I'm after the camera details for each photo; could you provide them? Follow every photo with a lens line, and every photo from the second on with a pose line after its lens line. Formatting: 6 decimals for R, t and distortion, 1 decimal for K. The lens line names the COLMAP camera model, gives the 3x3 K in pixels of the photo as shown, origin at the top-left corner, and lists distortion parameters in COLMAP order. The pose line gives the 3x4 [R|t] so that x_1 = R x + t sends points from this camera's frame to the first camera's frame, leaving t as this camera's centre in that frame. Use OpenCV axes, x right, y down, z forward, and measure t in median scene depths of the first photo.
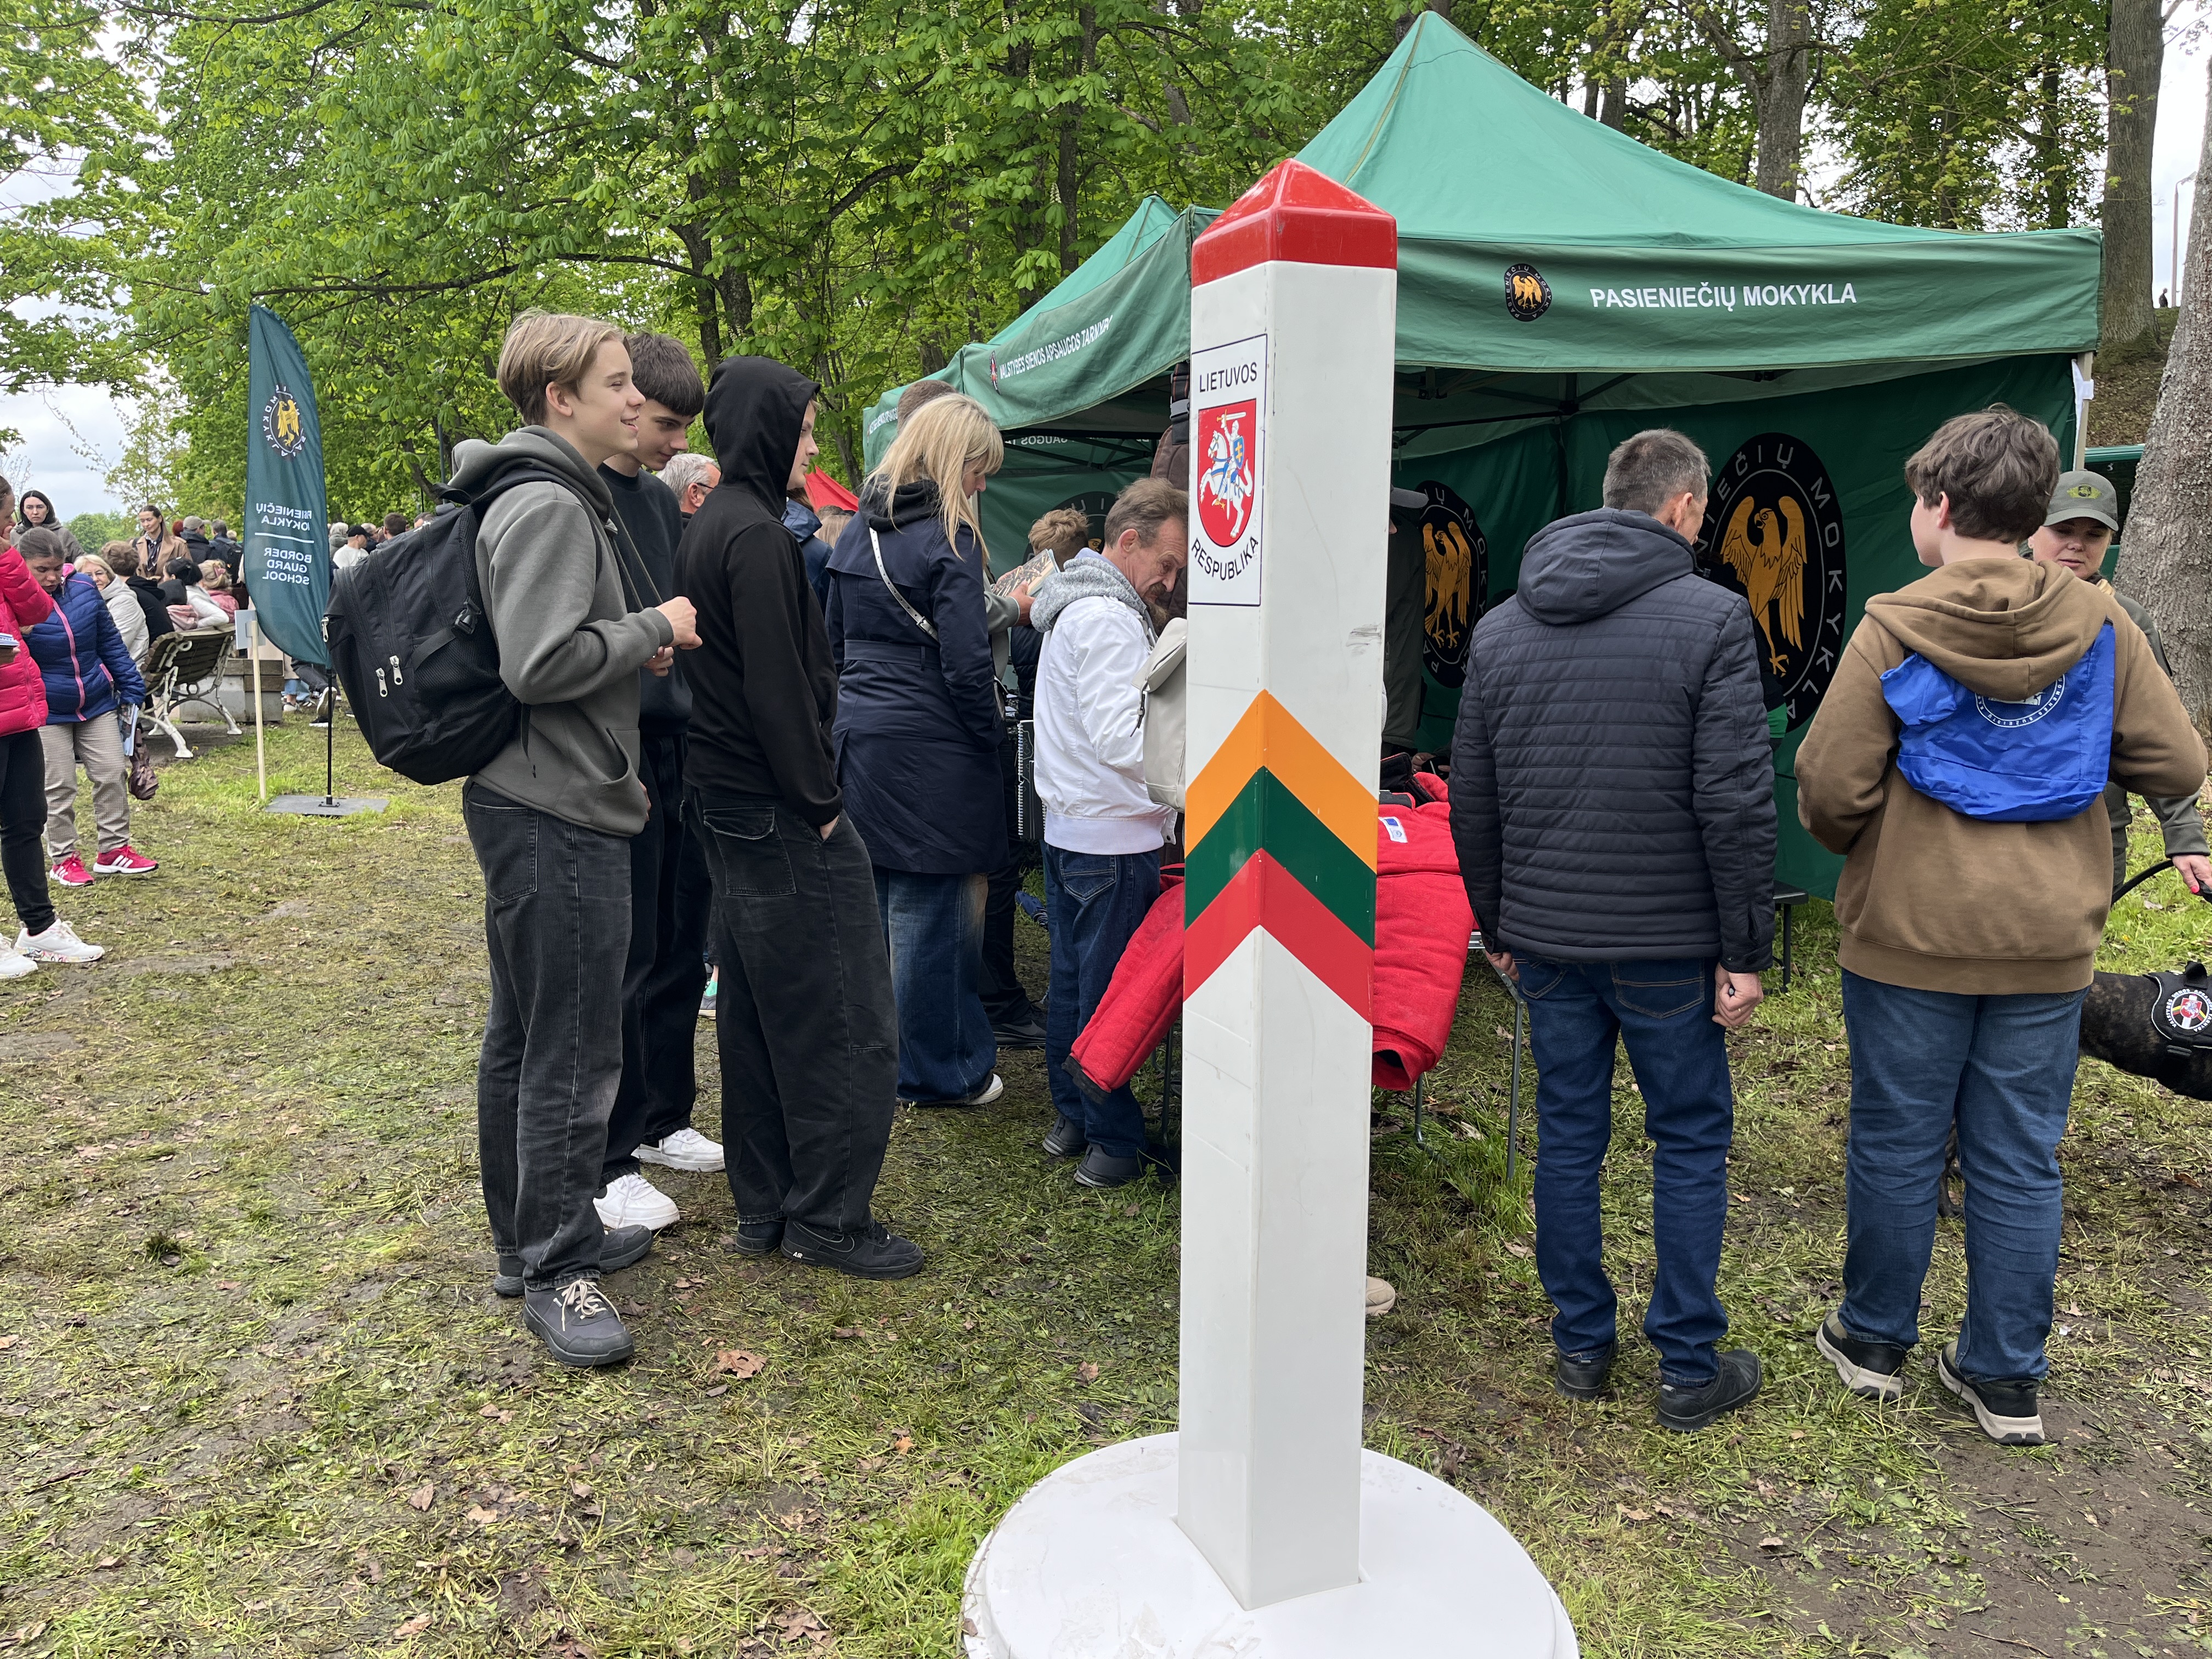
lens RADIAL K [[1583.7, 0, 1106.0], [0, 1583.7, 829.5], [0, 0, 1]] dist [0.002649, -0.000405]
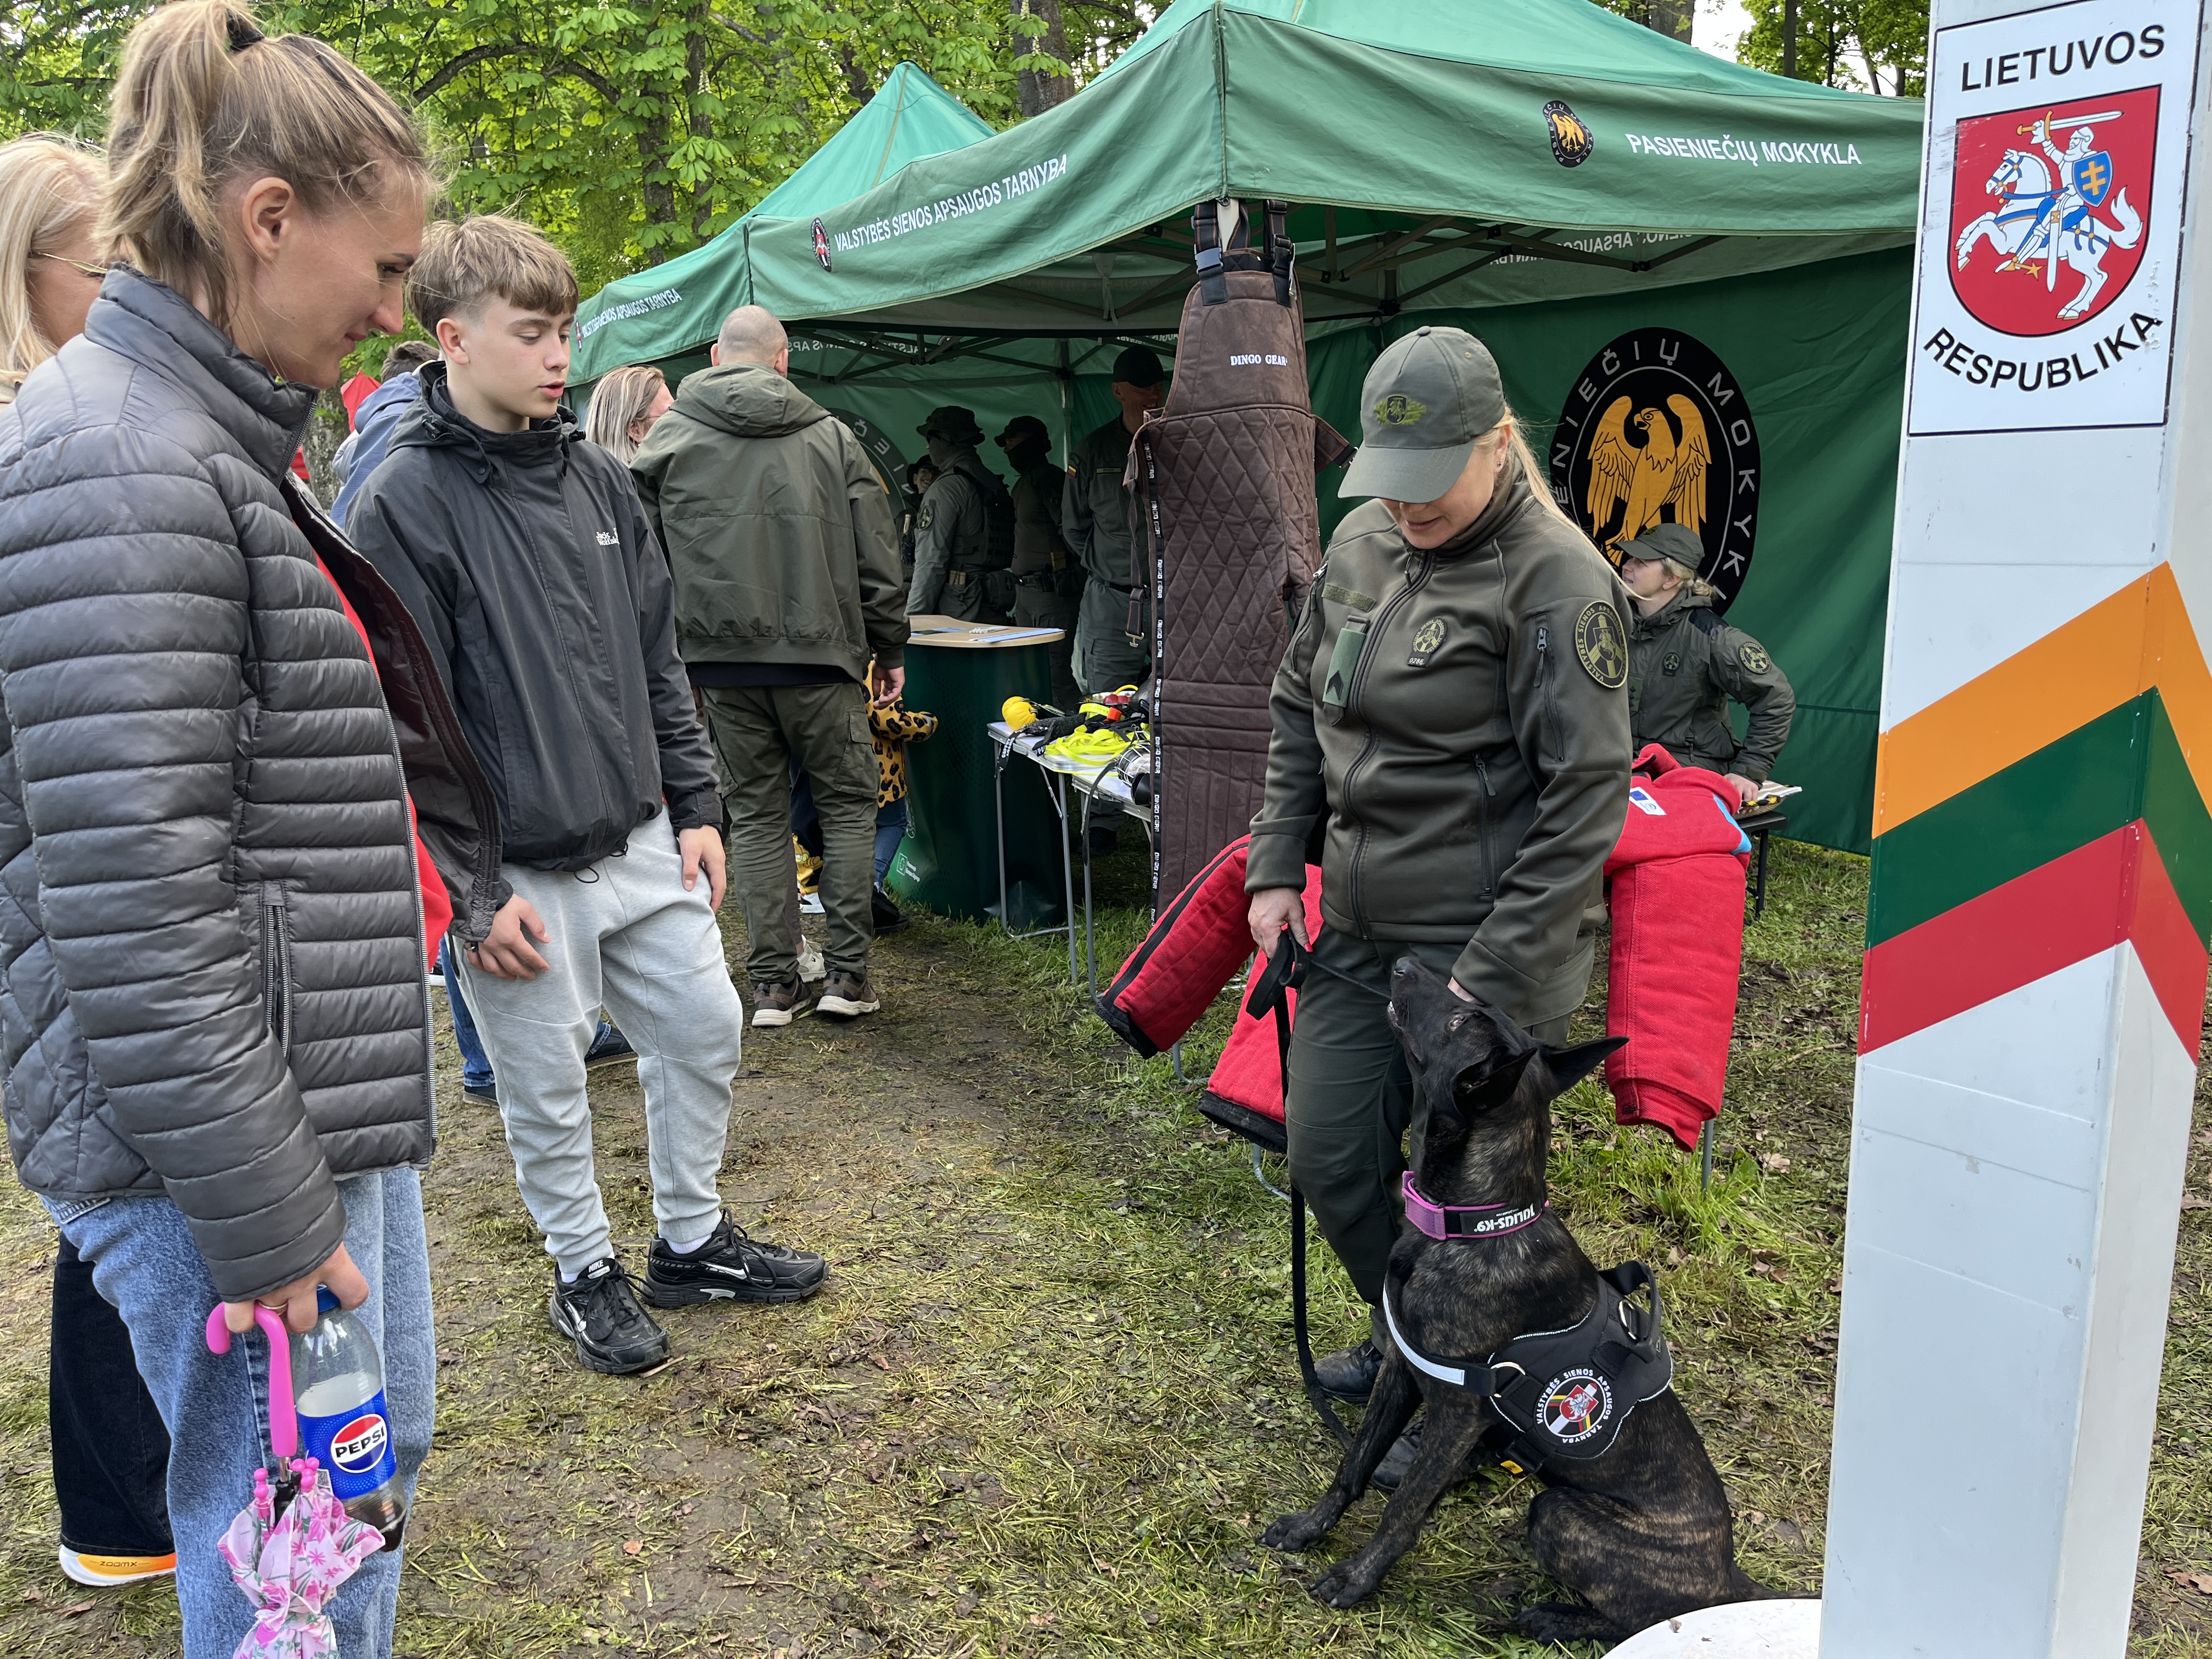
lens RADIAL K [[1583.7, 0, 1106.0], [0, 1583.7, 829.5], [0, 0, 1]] dist [0.002649, -0.000405]
pose [[0.966152, -0.068191, 0.248797, -0.203430], [0.059542, 0.997336, 0.042134, -0.014898], [-0.251007, -0.025894, 0.967639, 0.217539]]
